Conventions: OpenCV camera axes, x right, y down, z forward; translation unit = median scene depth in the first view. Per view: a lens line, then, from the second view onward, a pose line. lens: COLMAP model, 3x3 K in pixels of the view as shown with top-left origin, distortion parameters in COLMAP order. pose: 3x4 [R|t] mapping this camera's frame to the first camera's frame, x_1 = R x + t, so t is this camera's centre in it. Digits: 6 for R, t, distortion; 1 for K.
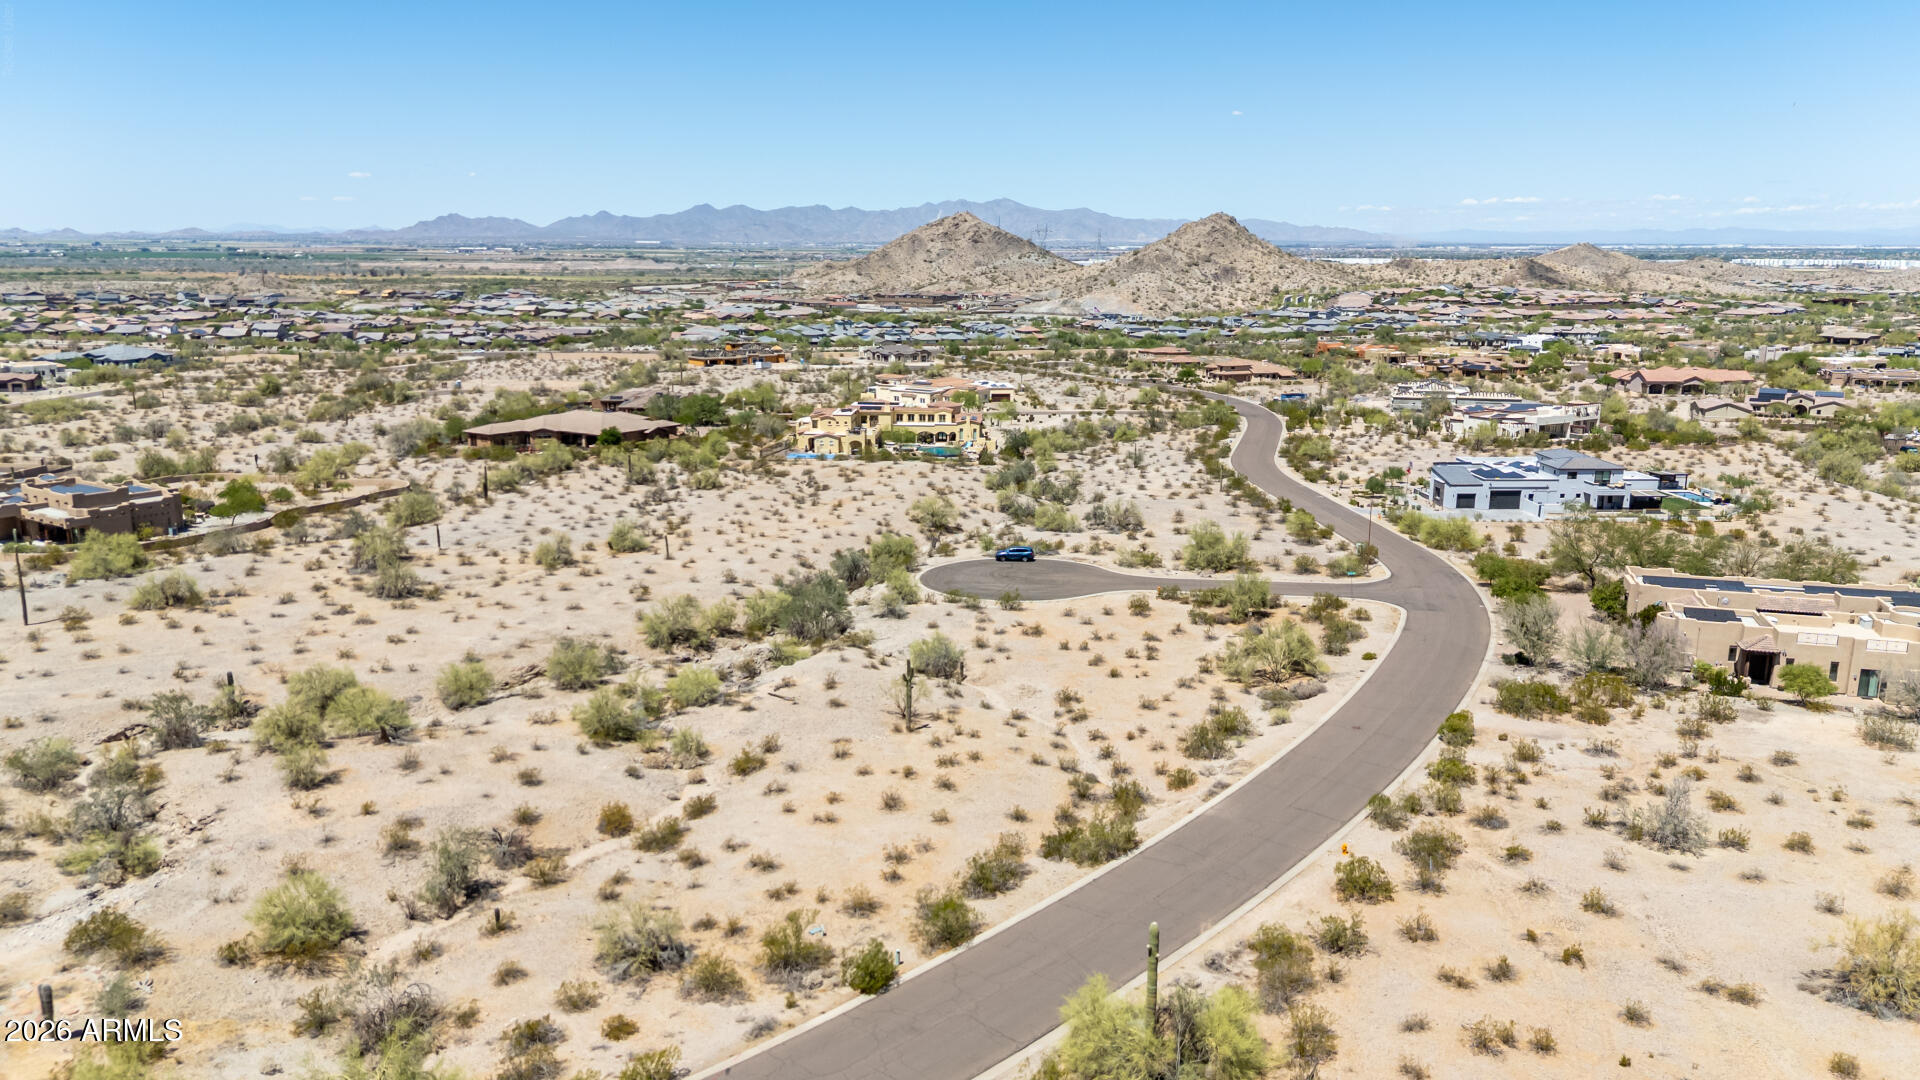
lens RADIAL K [[1400.2, 0, 967.8], [0, 1400.2, 562.3], [0, 0, 1]] dist [0.082287, -0.096389]
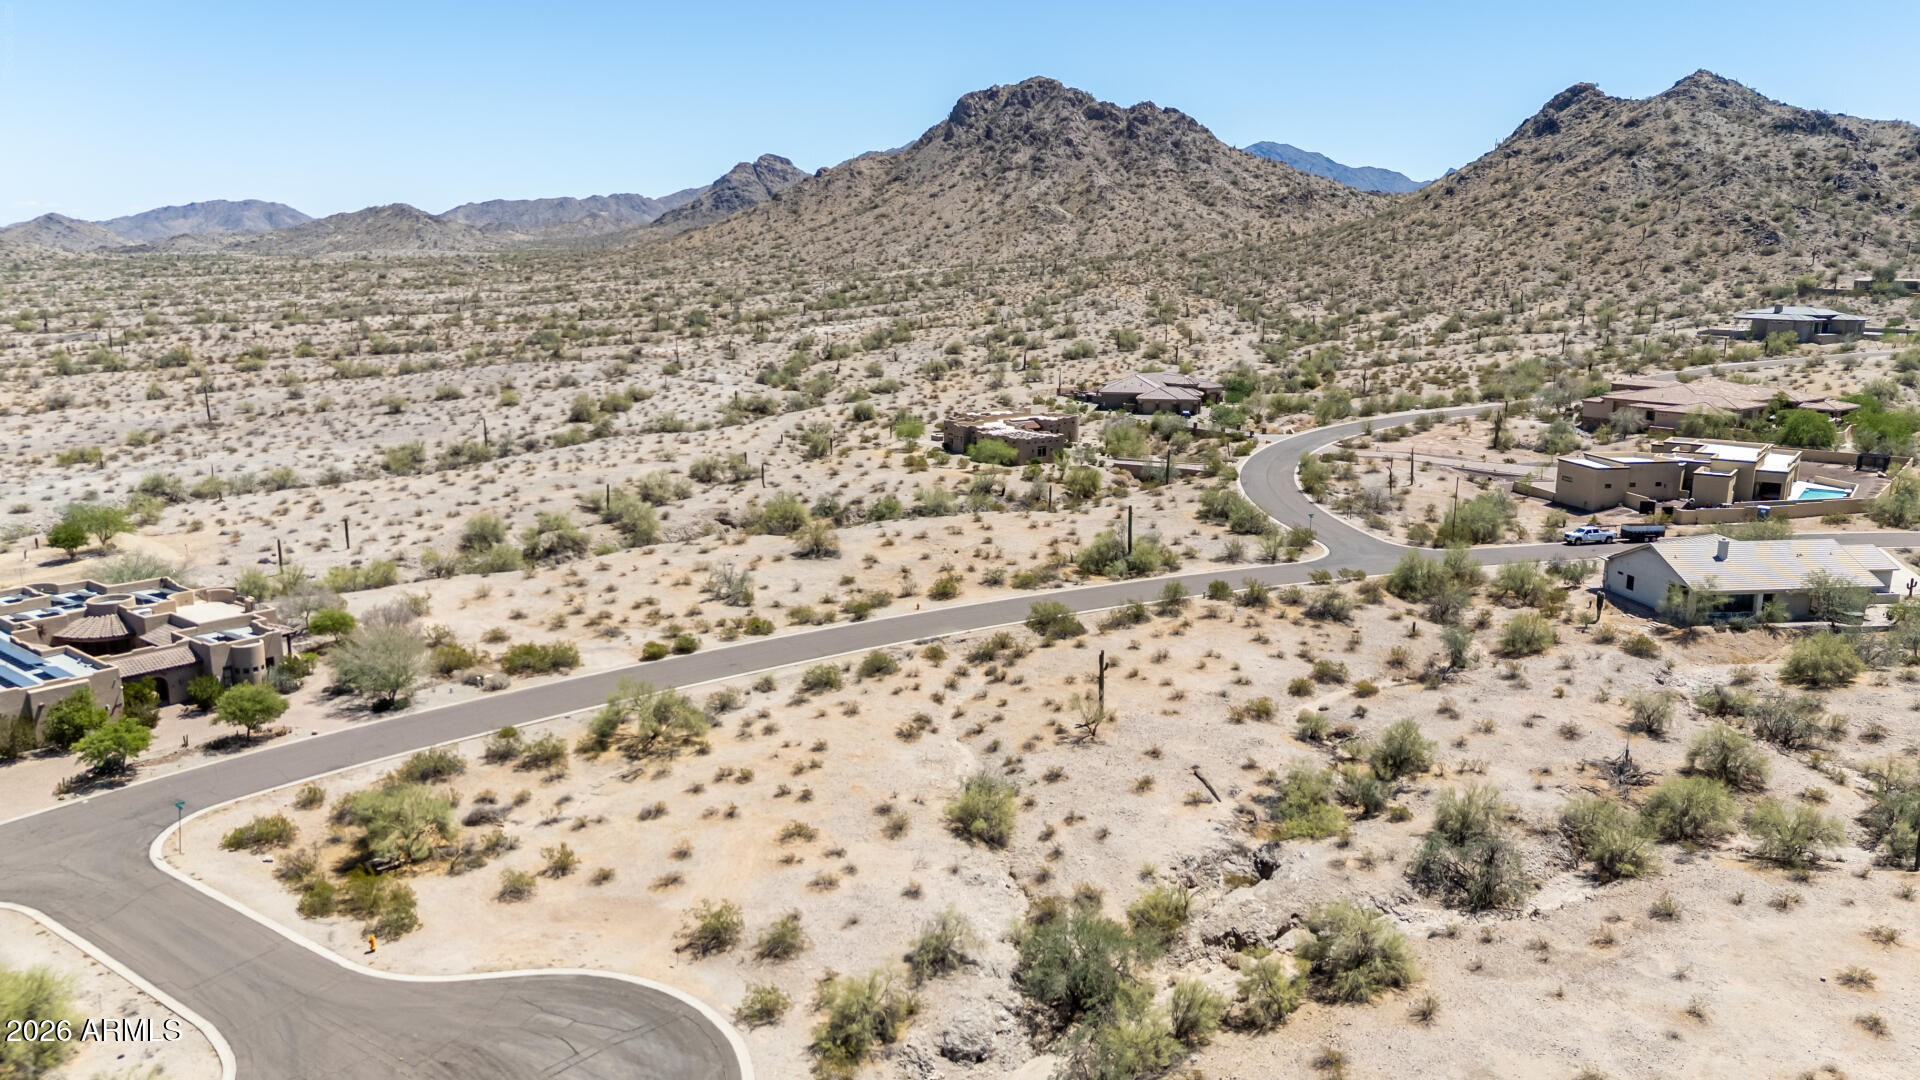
lens RADIAL K [[1402.2, 0, 965.8], [0, 1402.2, 557.8], [0, 0, 1]] dist [0.068237, -0.063690]
pose [[-0.917072, -0.097459, 0.386628, -0.310096], [0.076504, 0.908640, 0.410512, -0.386092], [-0.391314, 0.406047, -0.825832, 1.677789]]
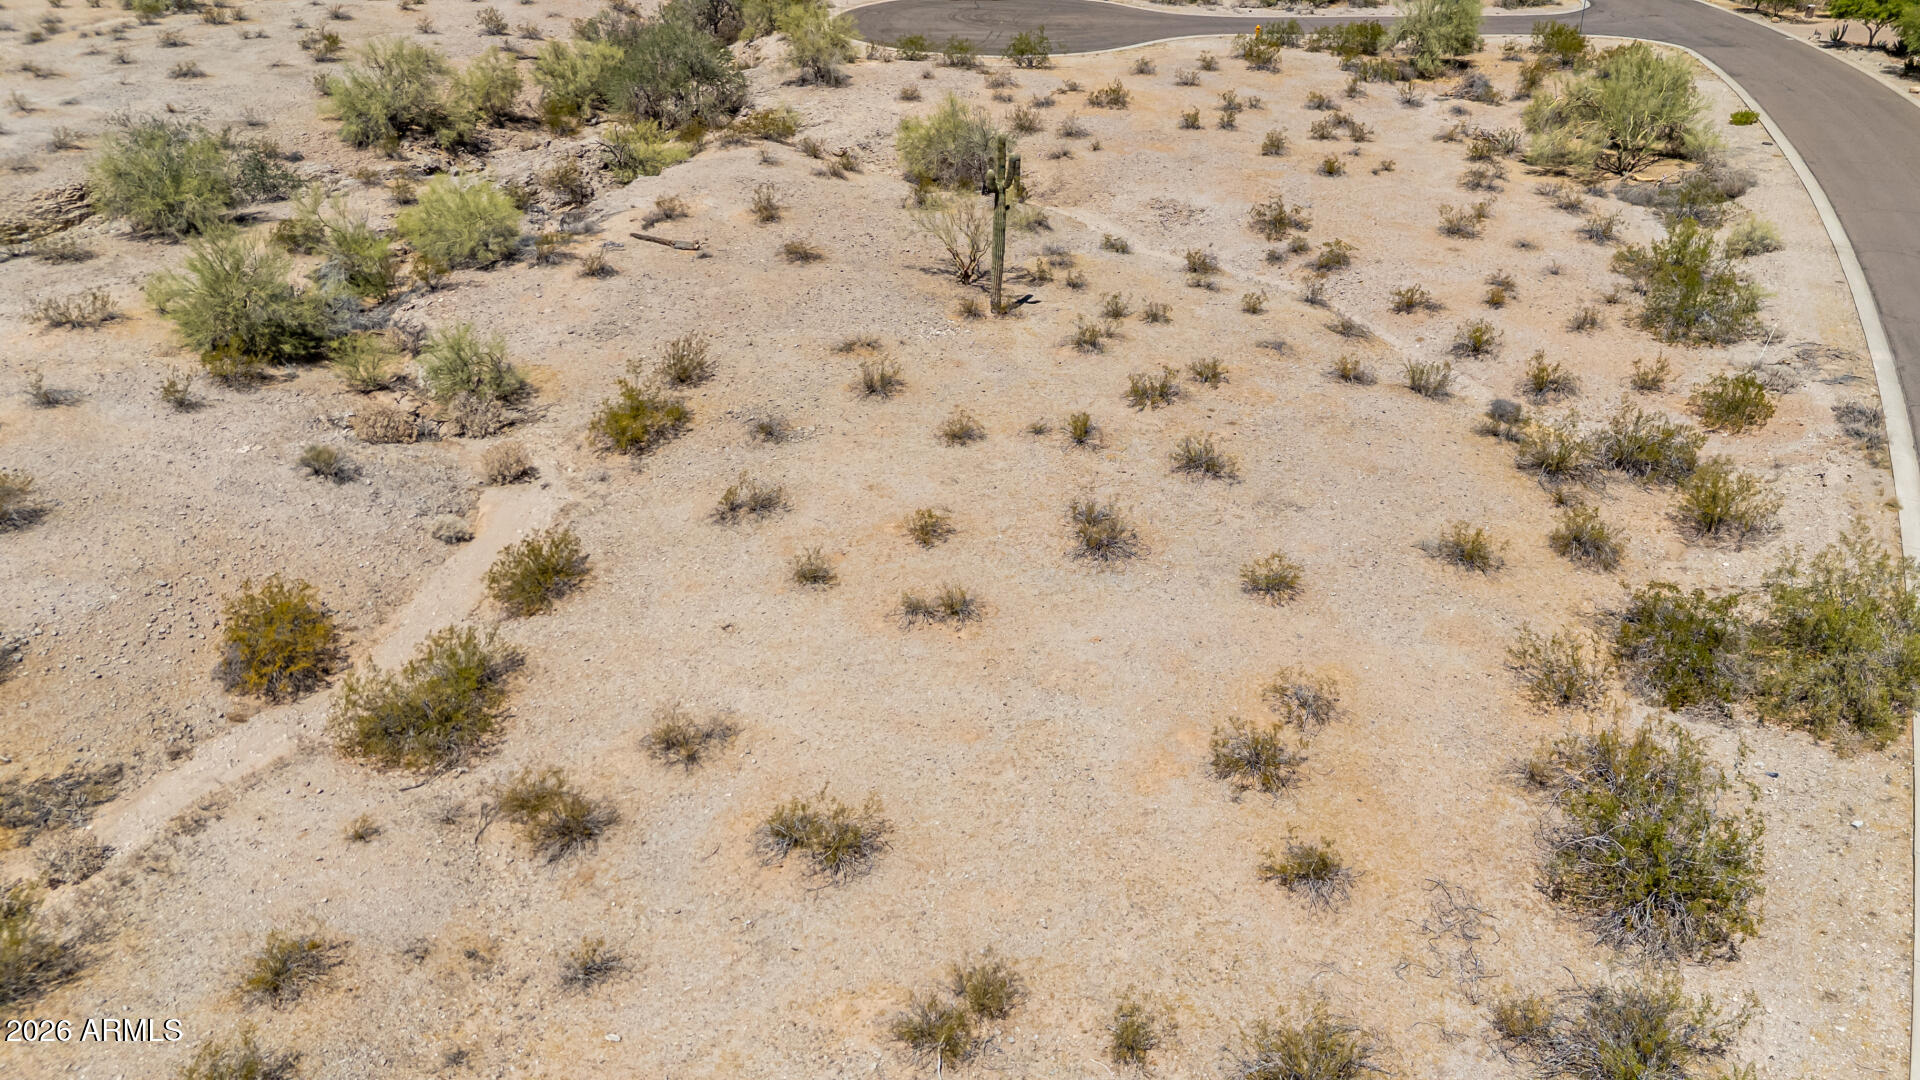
lens RADIAL K [[1401.8, 0, 967.1], [0, 1401.8, 553.9], [0, 0, 1]] dist [0.085299, -0.086573]
pose [[0.987903, -0.068296, 0.139228, -0.105321], [0.021292, 0.949034, 0.314454, 0.049405], [-0.153608, -0.307686, 0.939007, 0.516885]]
